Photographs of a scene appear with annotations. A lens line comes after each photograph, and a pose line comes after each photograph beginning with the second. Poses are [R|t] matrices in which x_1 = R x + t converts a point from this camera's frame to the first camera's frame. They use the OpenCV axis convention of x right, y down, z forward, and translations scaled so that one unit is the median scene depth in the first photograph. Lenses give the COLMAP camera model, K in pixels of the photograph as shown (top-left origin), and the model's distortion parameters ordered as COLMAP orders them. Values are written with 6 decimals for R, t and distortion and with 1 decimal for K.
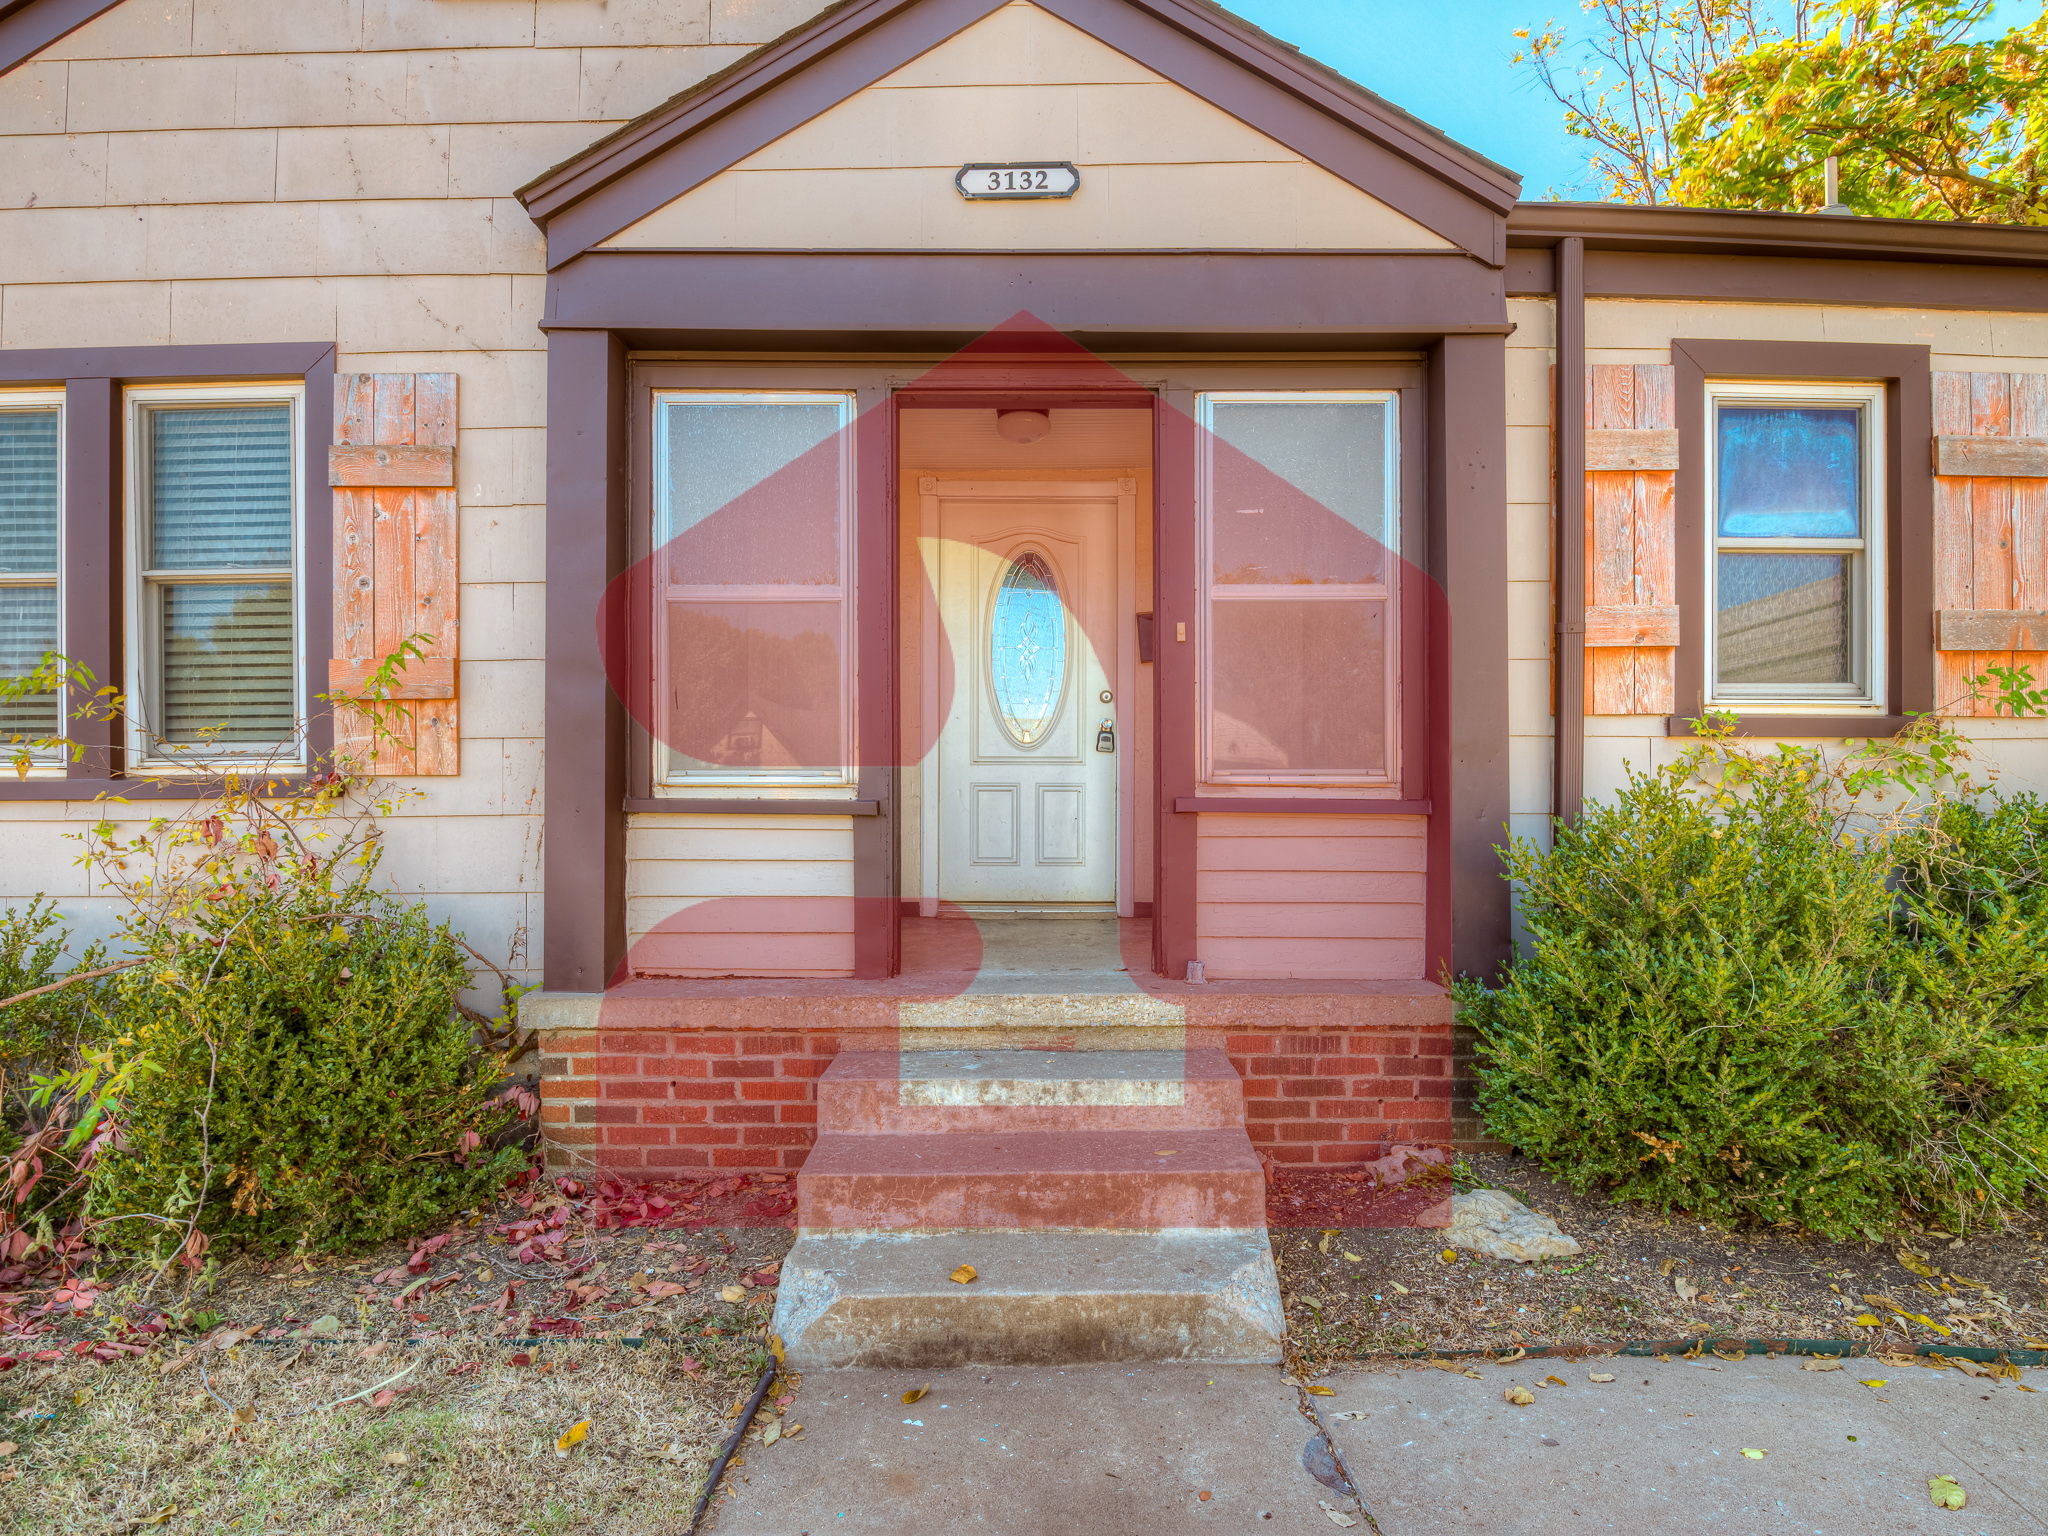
lens RADIAL K [[1094.3, 0, 1022.3], [0, 1094.3, 806.9], [0, 0, 1]] dist [-0.017512, -0.000871]
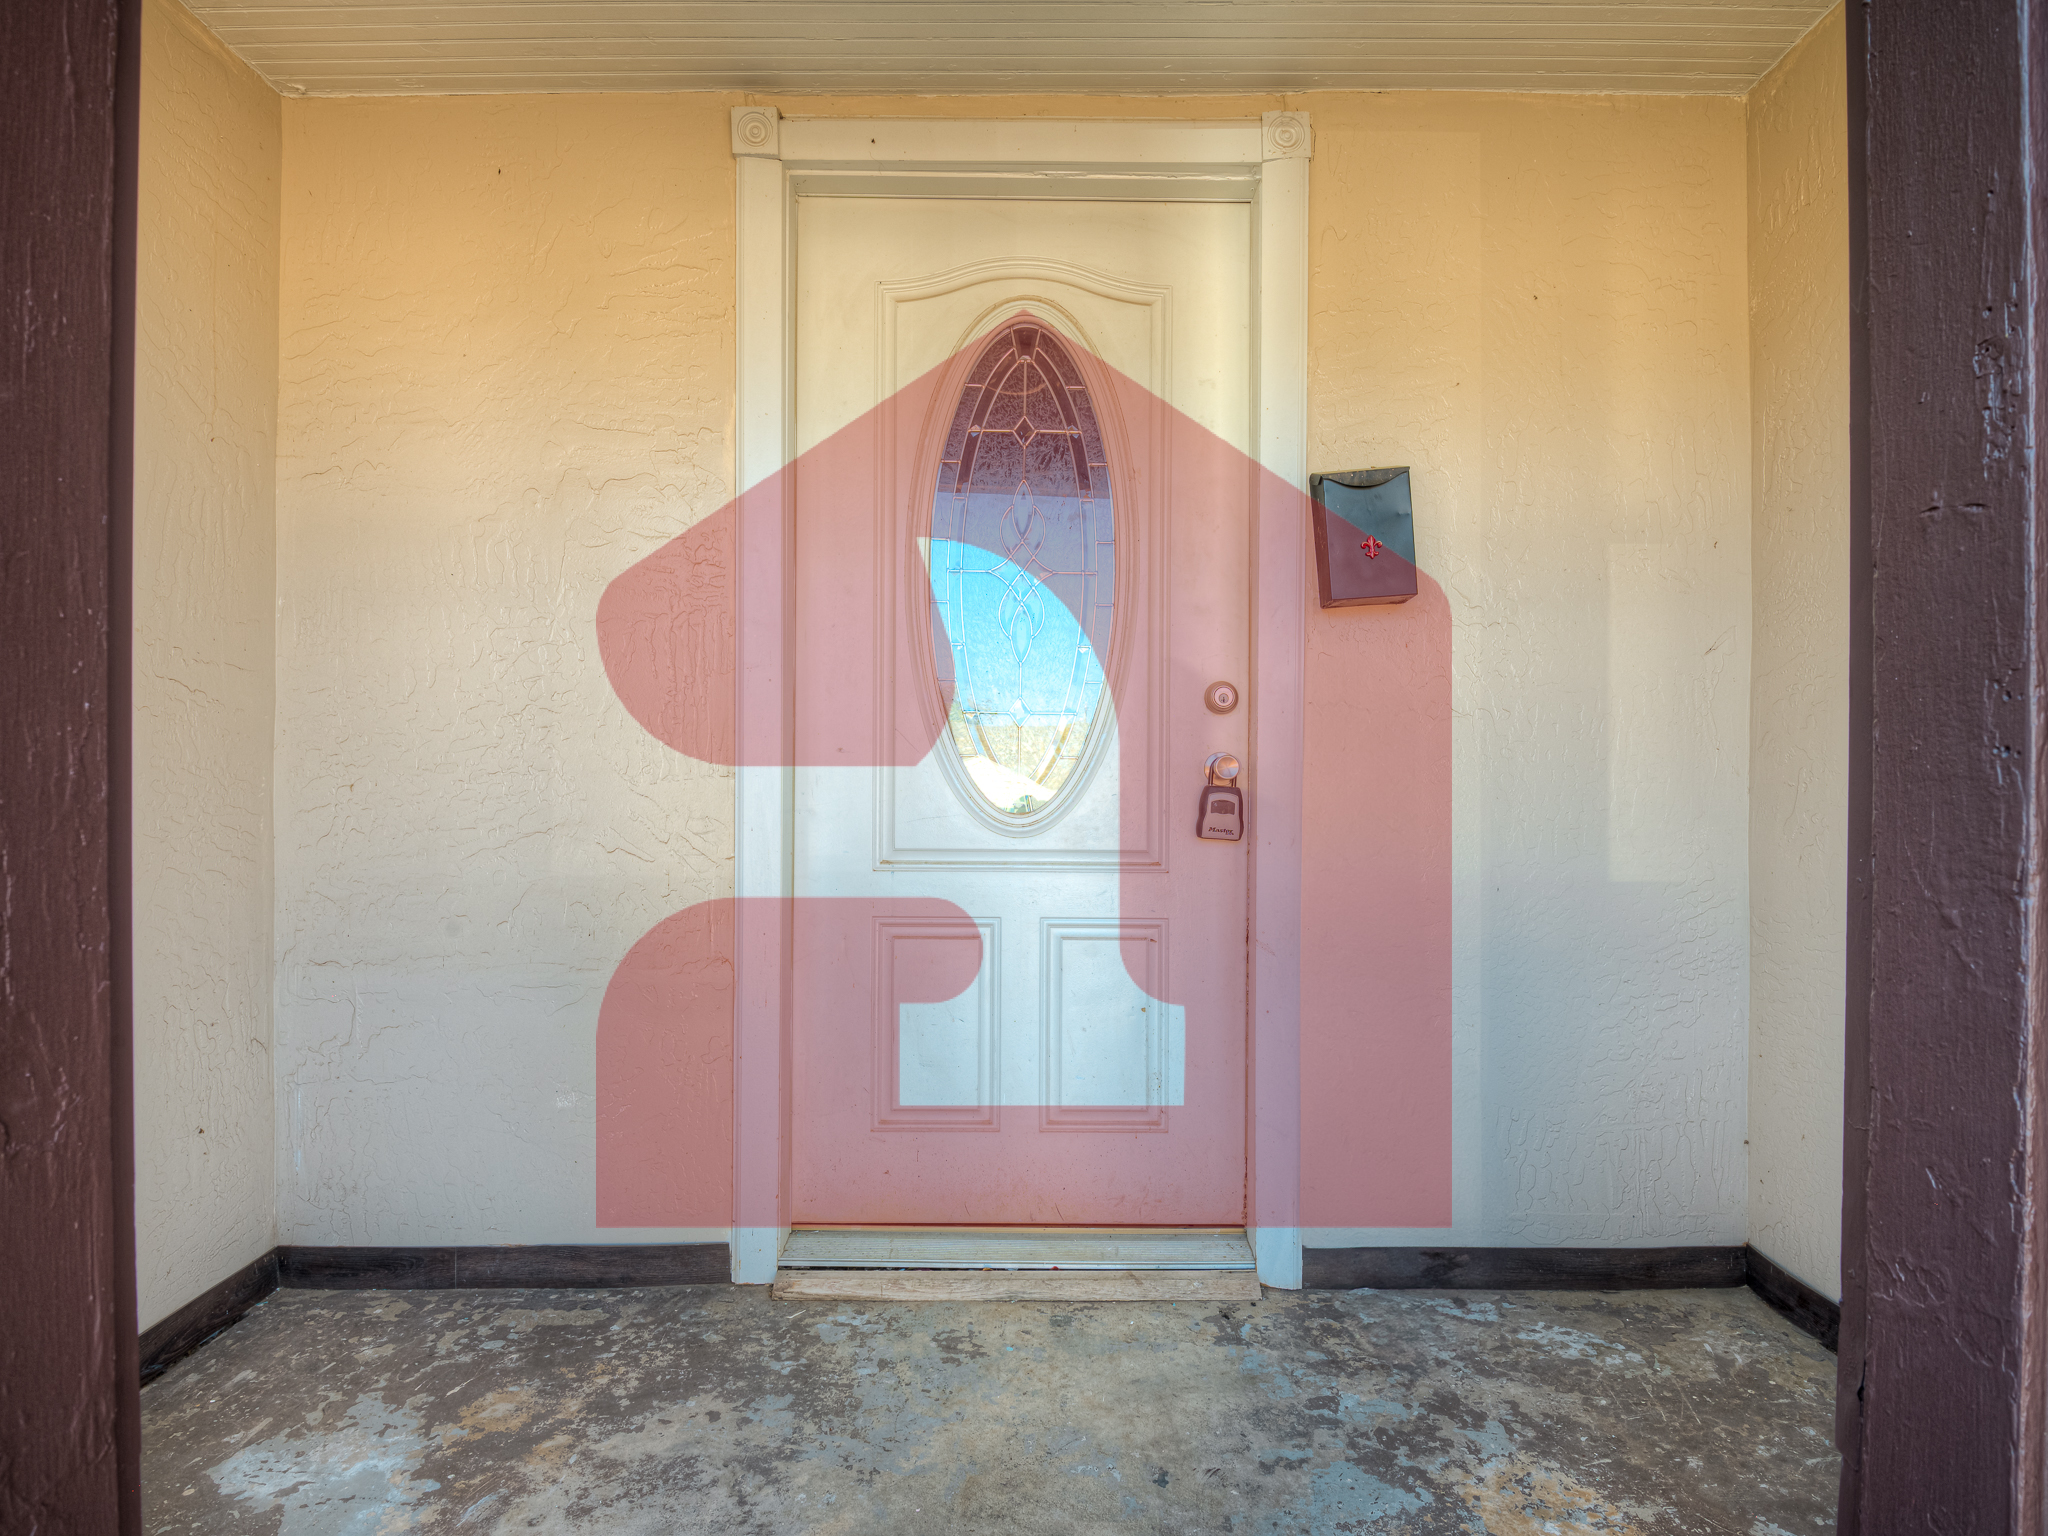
lens RADIAL K [[1146.5, 0, 1059.5], [0, 1146.5, 826.2], [0, 0, 1]] dist [-0.004441, -0.000471]
pose [[0.999956, 0.003508, 0.008698, 0.016661], [-0.003395, 0.999909, -0.013022, -0.053064], [-0.008743, 0.012992, 0.999877, 0.638464]]
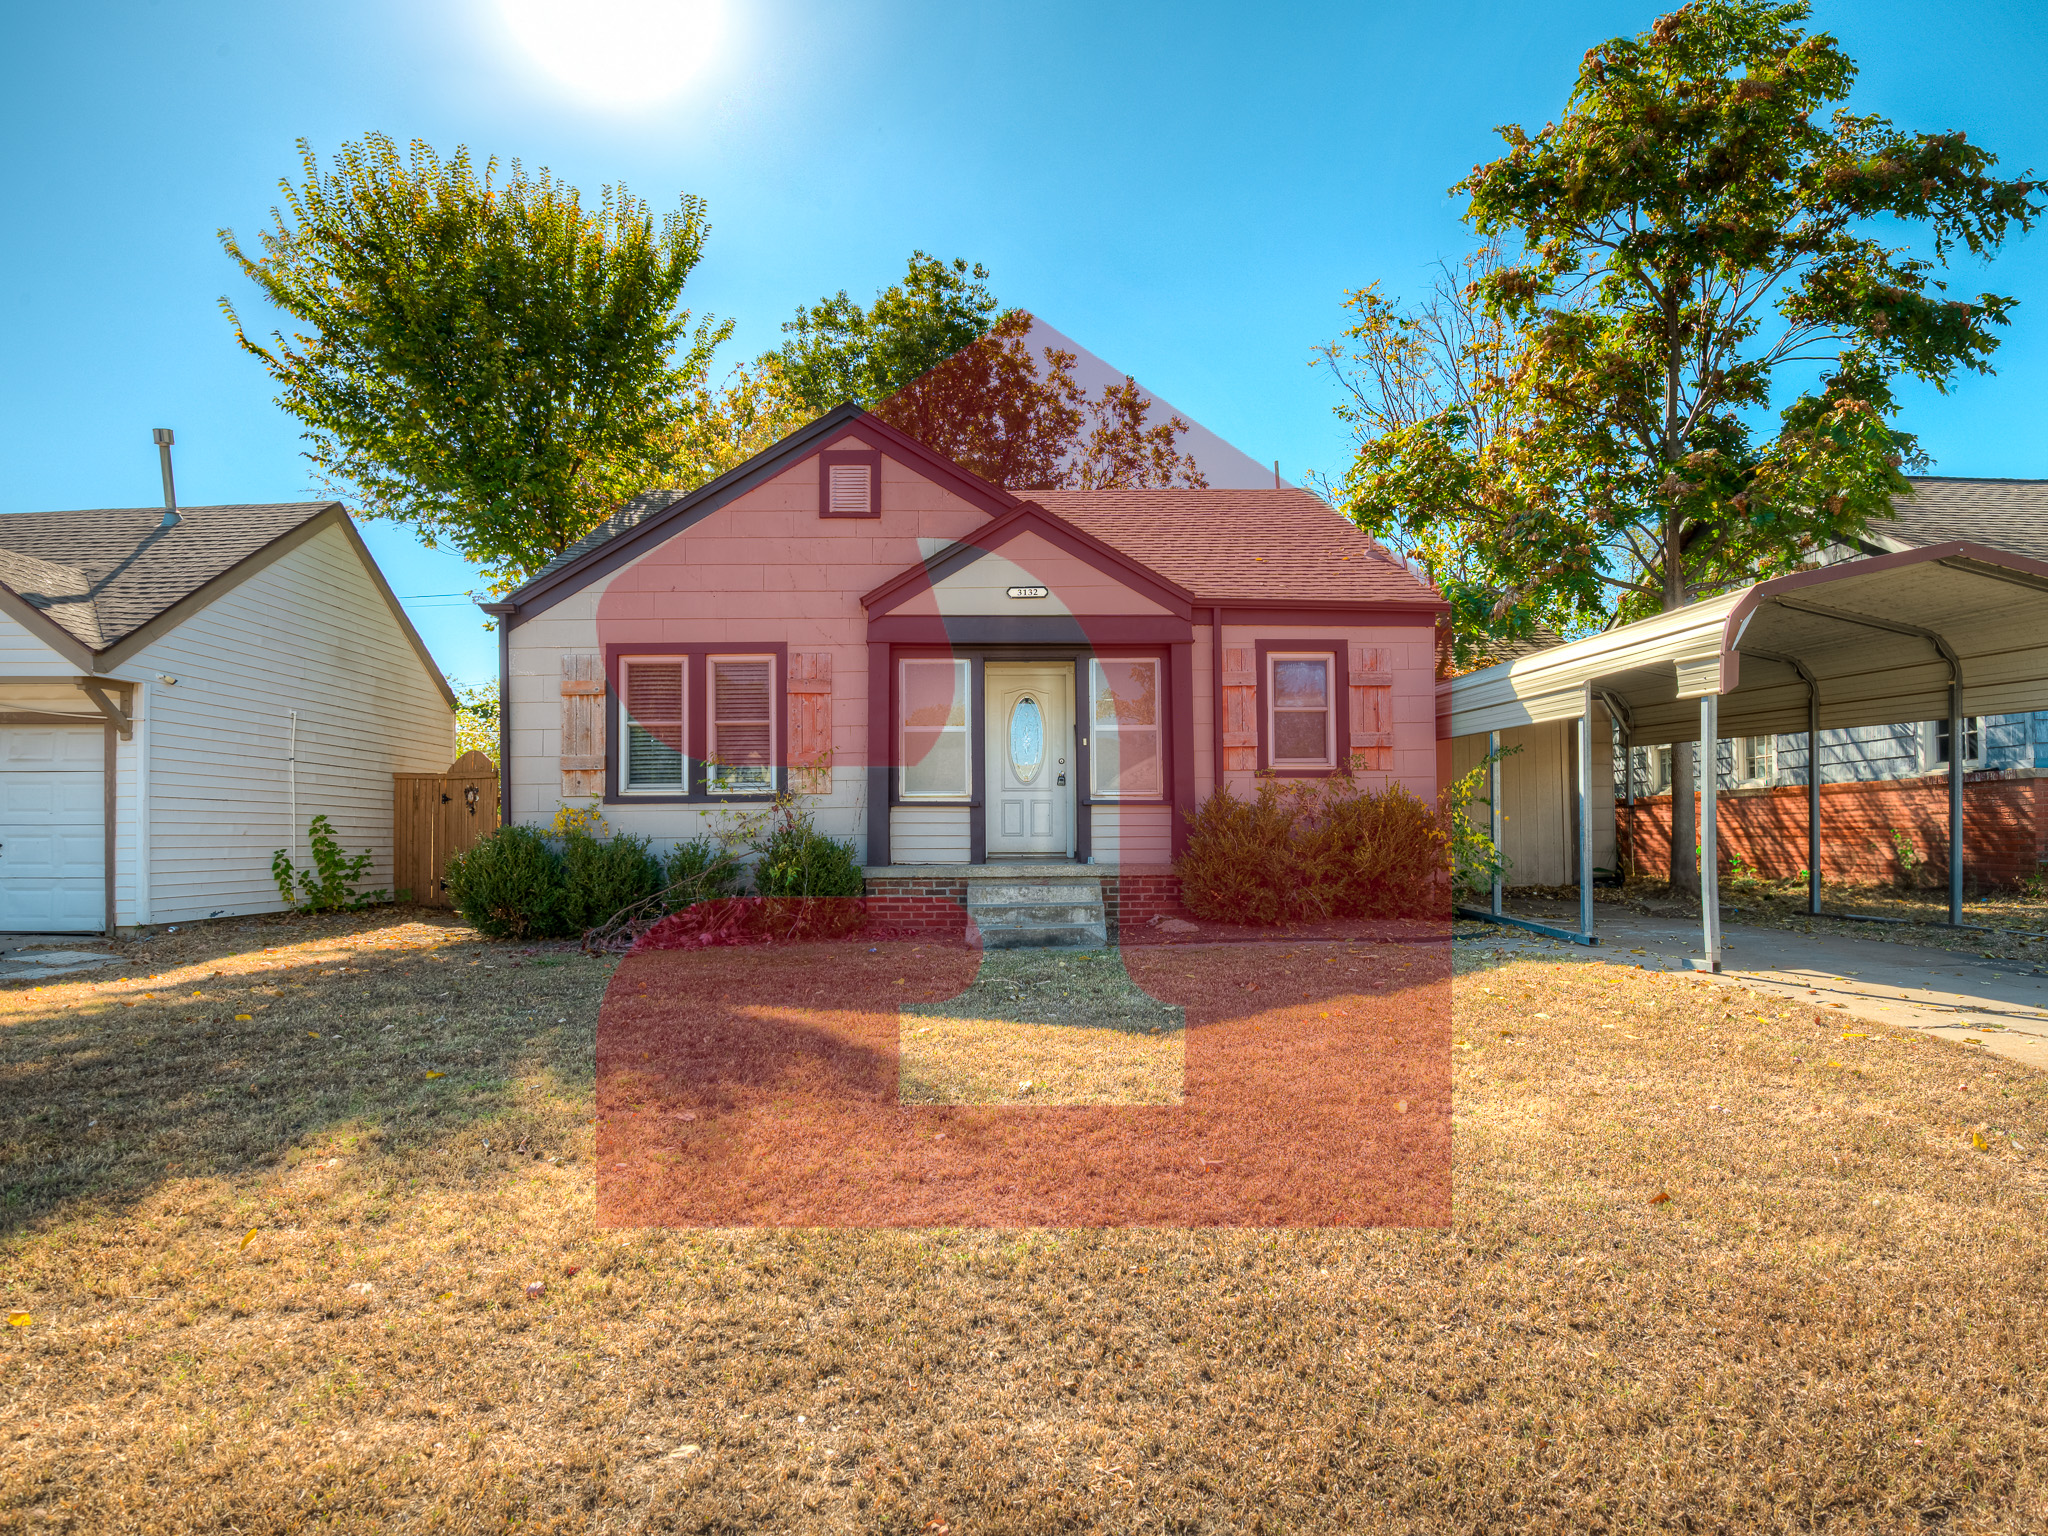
lens RADIAL K [[1127.0, 0, 1013.8], [0, 1127.0, 808.5], [0, 0, 1]] dist [-0.000809, -0.000921]
pose [[0.999761, -0.005962, 0.021046, -0.103834], [0.006798, 0.999180, -0.039902, 0.131064], [-0.020791, 0.040035, 0.998982, -1.953345]]
